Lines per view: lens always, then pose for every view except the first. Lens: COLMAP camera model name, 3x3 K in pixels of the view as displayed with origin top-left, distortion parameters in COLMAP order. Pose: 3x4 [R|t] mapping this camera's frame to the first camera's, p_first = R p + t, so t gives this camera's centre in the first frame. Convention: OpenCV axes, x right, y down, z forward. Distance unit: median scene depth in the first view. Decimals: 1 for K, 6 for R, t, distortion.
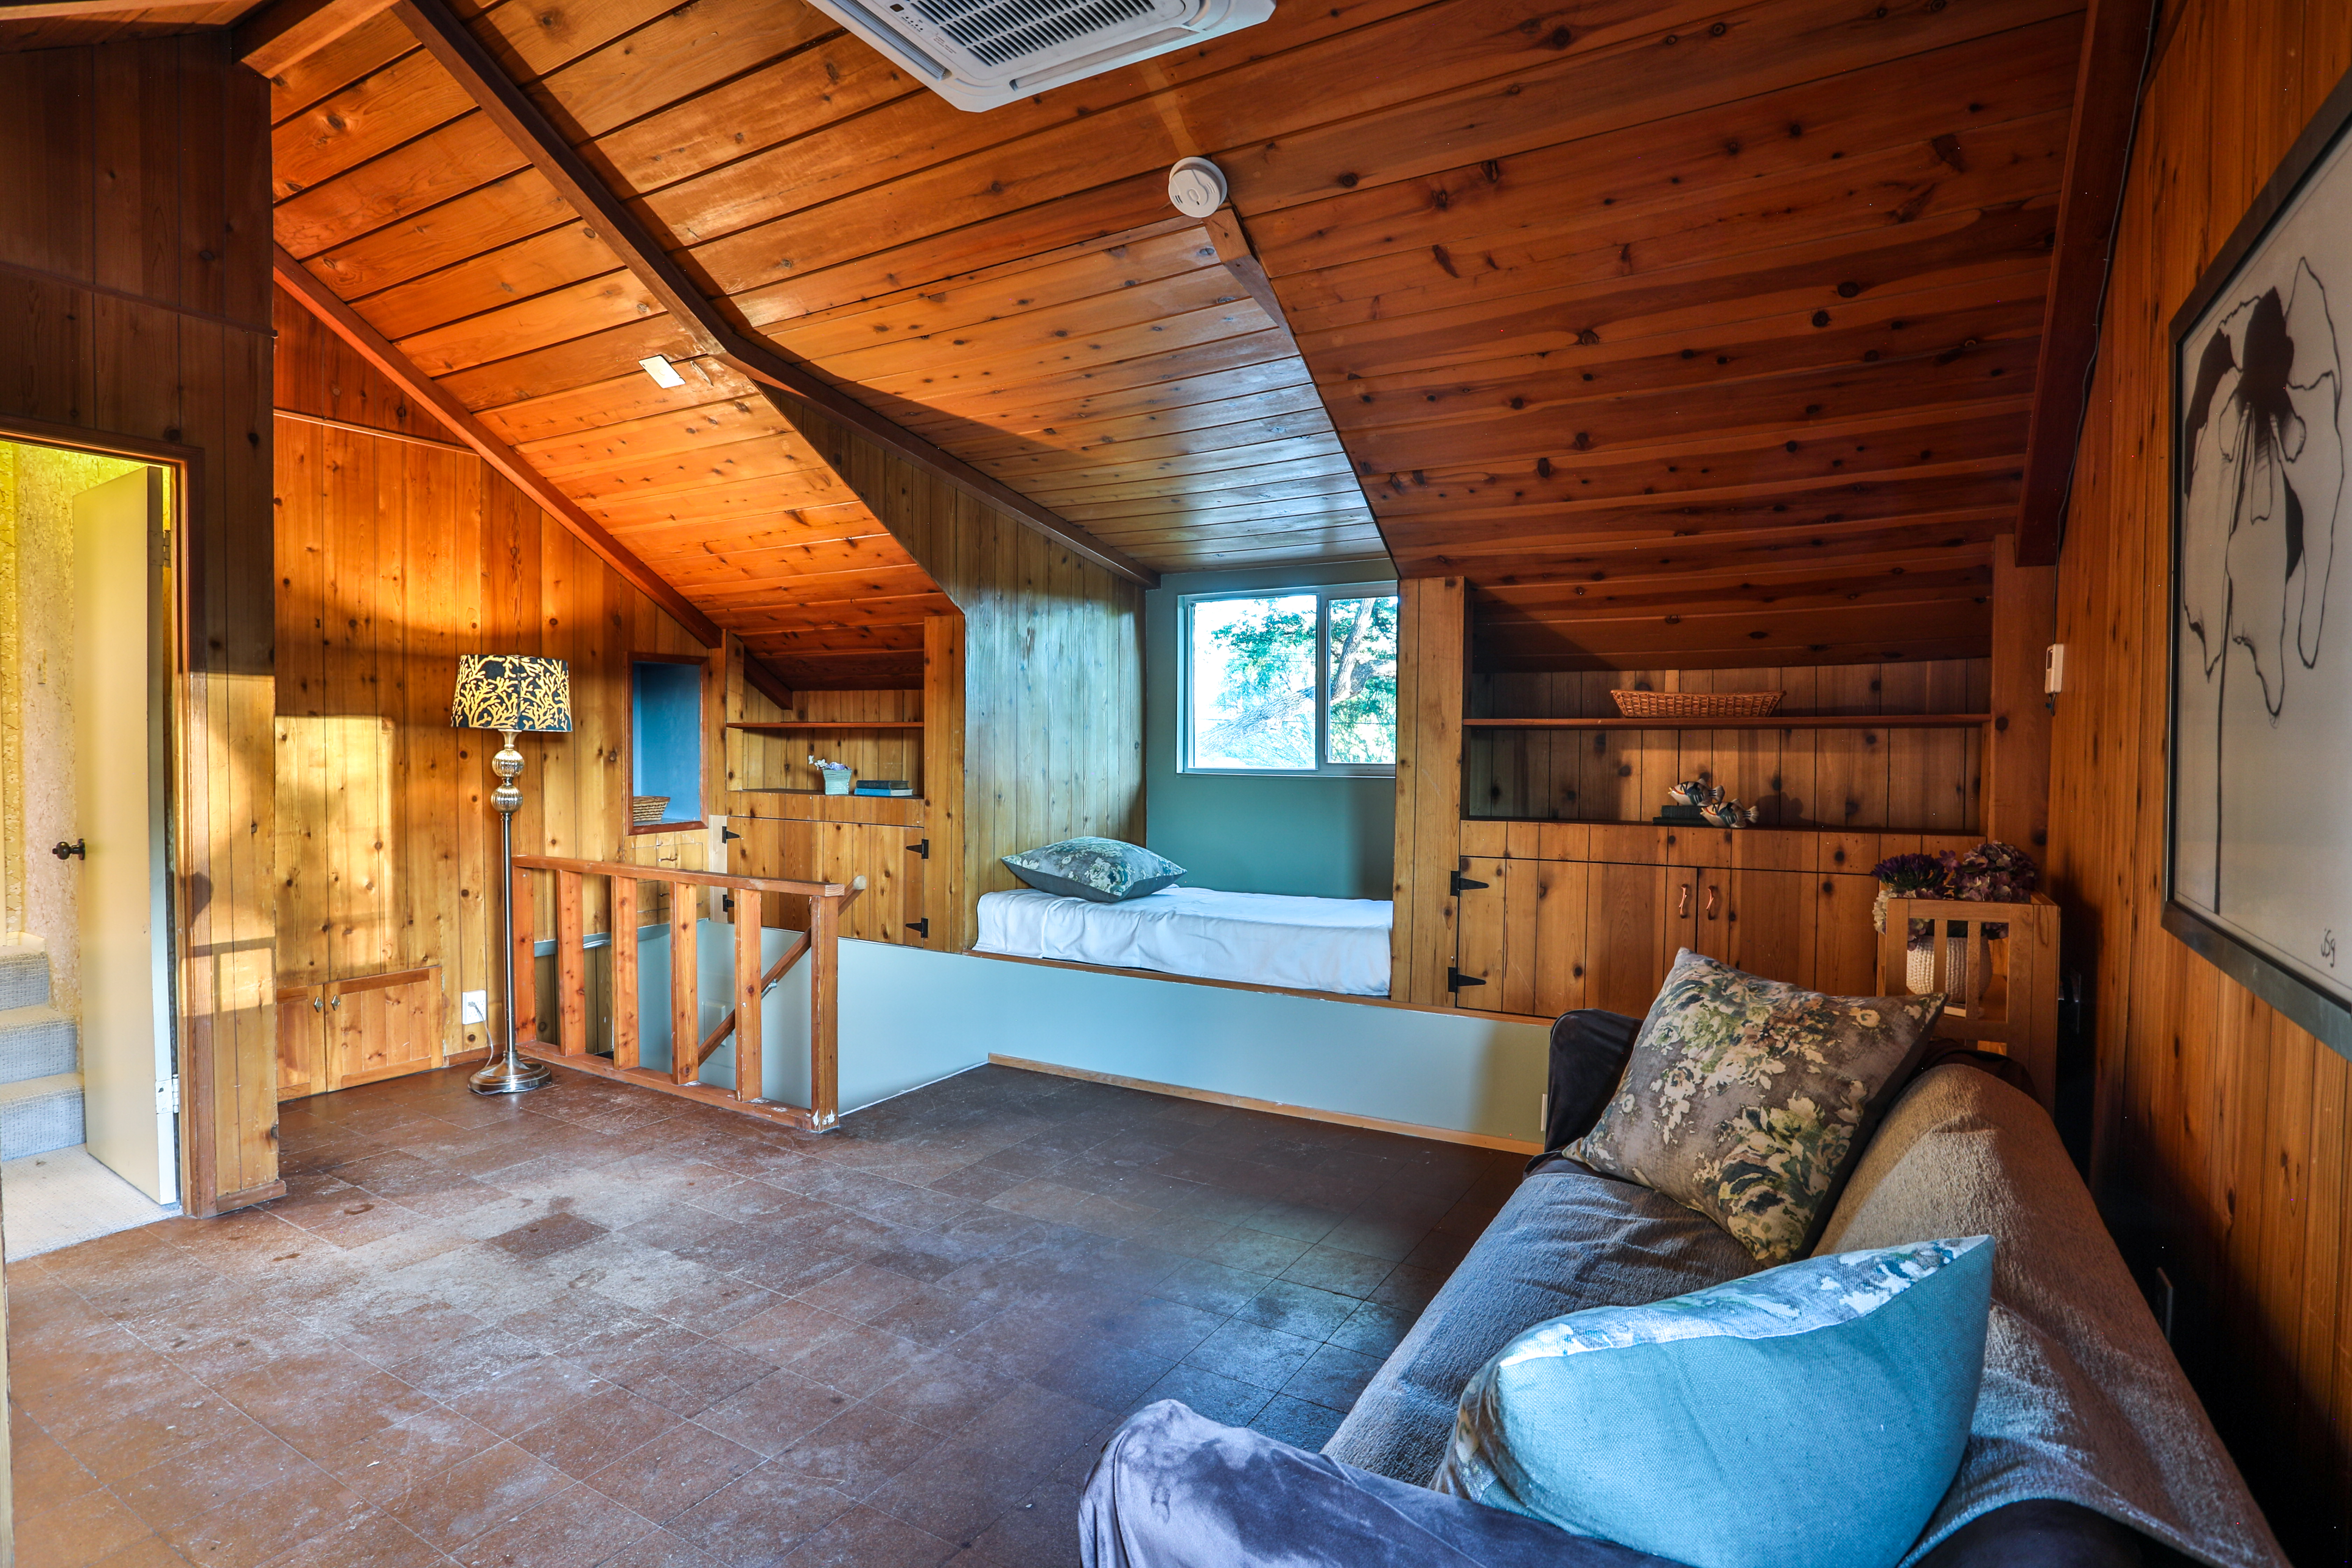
lens RADIAL K [[1209.8, 0, 1169.8], [0, 1209.8, 780.5], [0, 0, 1]] dist [-0.074290, 0.034662]
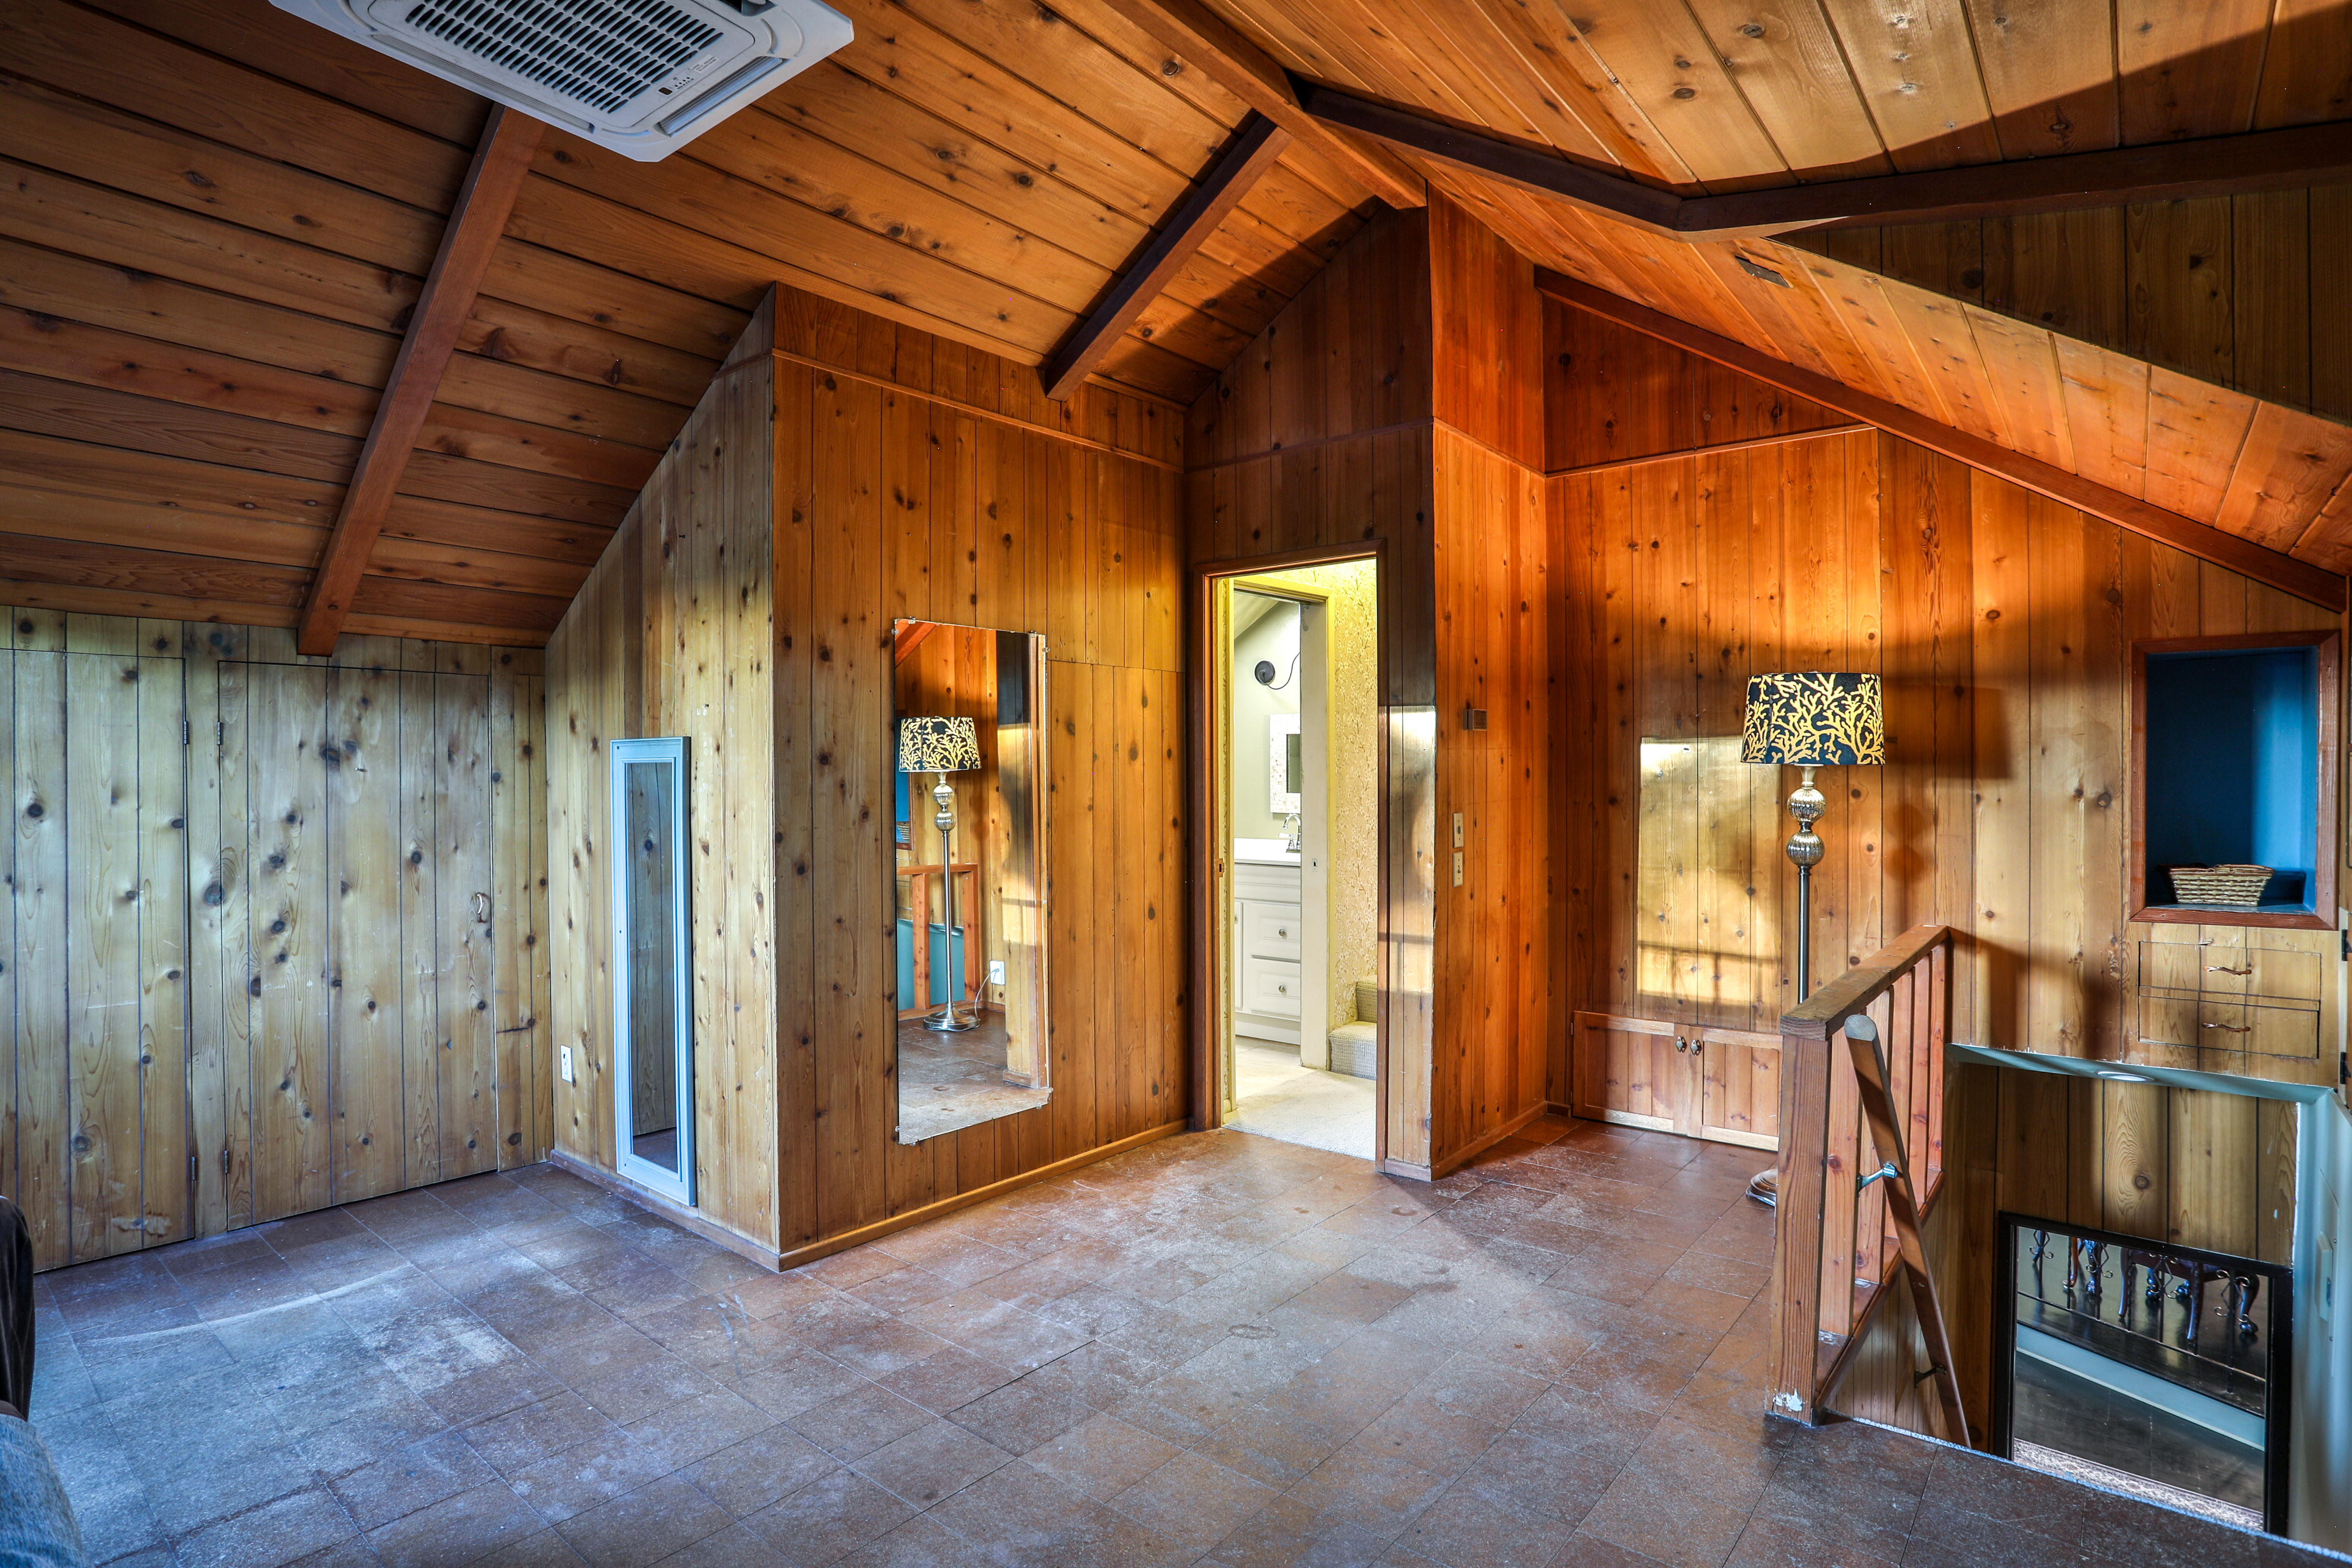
lens RADIAL K [[1209.8, 0, 1169.8], [0, 1209.8, 780.5], [0, 0, 1]] dist [-0.074290, 0.034662]
pose [[-0.159403, 0.001549, -0.987212, 0.326645], [-0.029949, 0.999531, 0.006404, -0.024201], [0.986759, 0.030586, -0.159282, 0.721403]]
